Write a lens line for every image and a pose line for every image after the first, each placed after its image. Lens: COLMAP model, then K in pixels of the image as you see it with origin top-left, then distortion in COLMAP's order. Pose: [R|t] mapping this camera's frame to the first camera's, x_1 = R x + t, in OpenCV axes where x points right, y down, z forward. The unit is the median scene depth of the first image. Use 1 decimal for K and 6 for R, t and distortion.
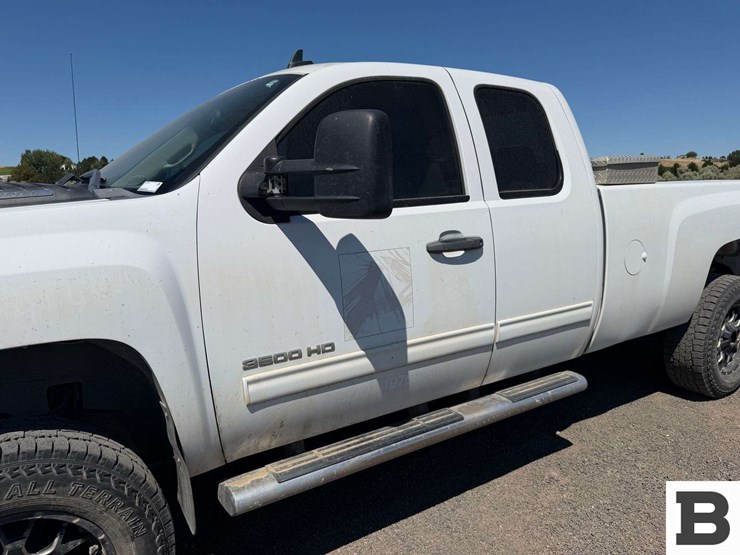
lens RADIAL K [[527.6, 0, 369.3], [0, 527.6, 280.8], [0, 0, 1]] dist [0.043885, -0.058421]
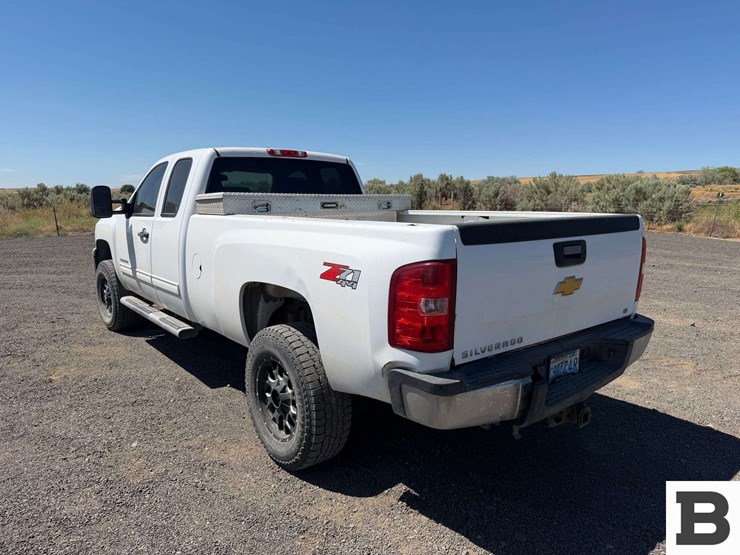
lens RADIAL K [[527.6, 0, 364.2], [0, 527.6, 282.3], [0, 0, 1]] dist [0.043885, -0.058421]
pose [[0.077681, 0.178034, -0.980953, 2.454096], [-0.171960, 0.971573, 0.162714, -0.391874], [0.982036, 0.156045, 0.106087, 1.655157]]
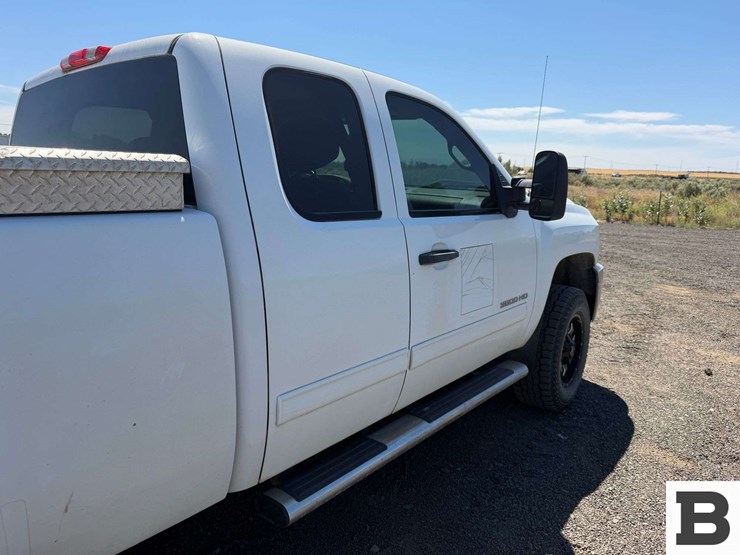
lens RADIAL K [[527.6, 0, 371.2], [0, 527.6, 281.7], [0, 0, 1]] dist [0.043885, -0.058421]
pose [[-0.964365, 0.054764, -0.258846, 0.051528], [-0.044149, 0.931318, 0.361521, -0.493033], [0.260866, 0.360066, -0.895713, 2.570317]]
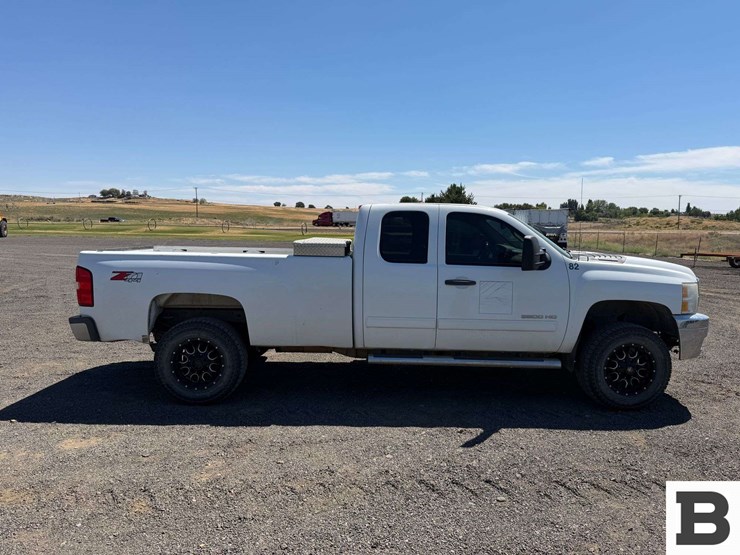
lens RADIAL K [[527.6, 0, 368.9], [0, 527.6, 280.8], [0, 0, 1]] dist [0.043885, -0.058421]
pose [[-0.821101, -0.043439, 0.569128, -1.300328], [0.102930, 0.969485, 0.222497, -0.729572], [-0.561426, 0.241273, -0.791573, 3.689840]]
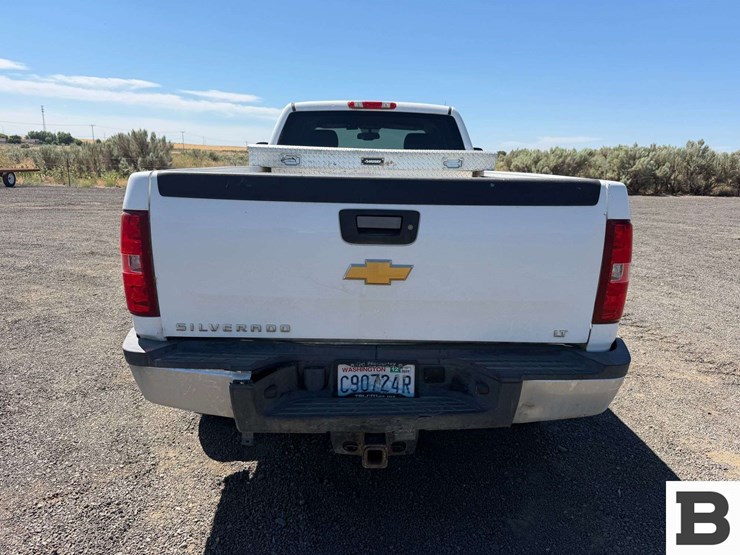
lens RADIAL K [[527.6, 0, 366.6], [0, 527.6, 281.5], [0, 0, 1]] dist [0.043885, -0.058421]
pose [[-0.553344, 0.198421, -0.808975, 2.017197], [-0.150553, 0.931392, 0.331426, -0.536282], [0.819234, 0.305186, -0.485507, 2.648696]]
